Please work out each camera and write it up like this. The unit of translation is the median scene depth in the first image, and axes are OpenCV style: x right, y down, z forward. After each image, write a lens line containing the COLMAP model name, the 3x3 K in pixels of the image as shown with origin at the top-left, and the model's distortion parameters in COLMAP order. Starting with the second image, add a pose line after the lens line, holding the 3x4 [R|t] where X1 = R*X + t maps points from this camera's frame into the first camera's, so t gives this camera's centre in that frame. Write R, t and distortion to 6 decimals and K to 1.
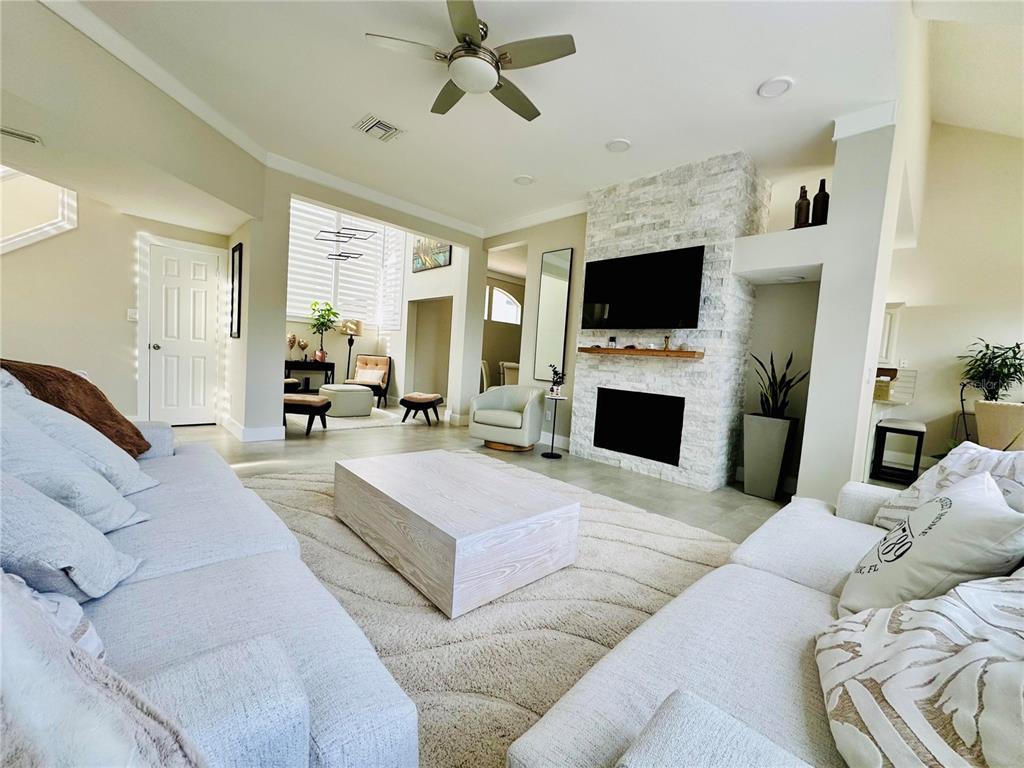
lens RADIAL K [[408.4, 0, 512.0], [0, 408.4, 384.0], [0, 0, 1]] dist [-0.002084, 0.000308]
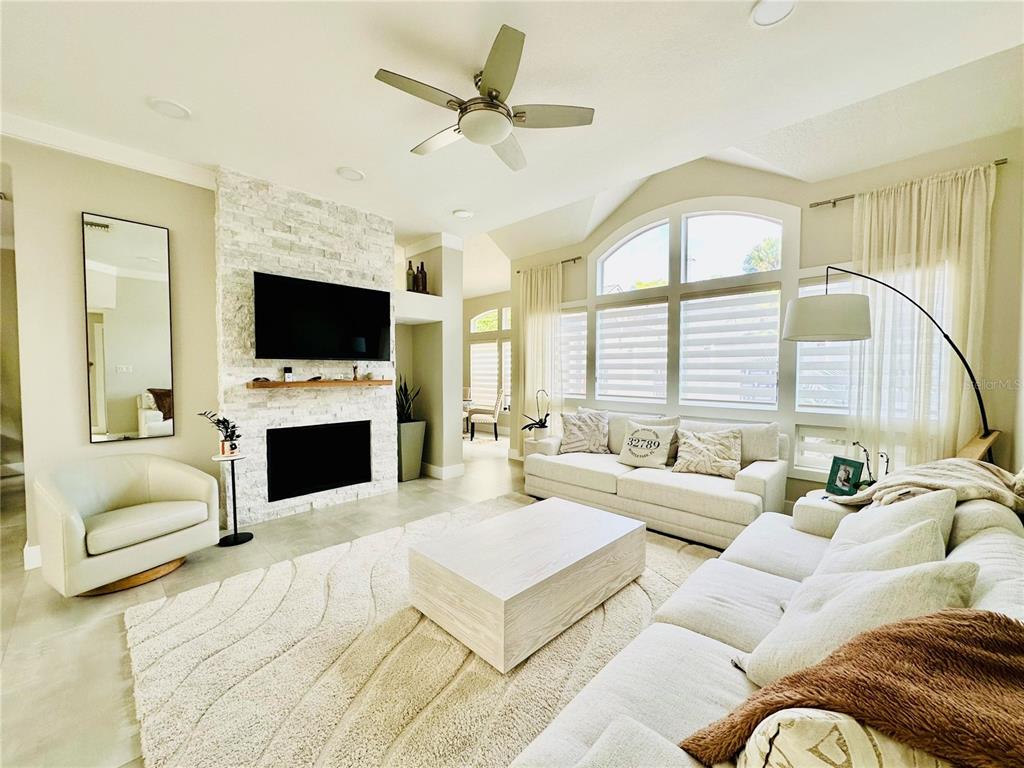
lens RADIAL K [[408.4, 0, 512.0], [0, 408.4, 384.0], [0, 0, 1]] dist [-0.002084, 0.000308]
pose [[-0.038531, -0.107747, 0.993431, -0.690266], [0.055048, 0.992431, 0.109773, -0.164848], [-0.997740, 0.058916, -0.032309, 0.623191]]
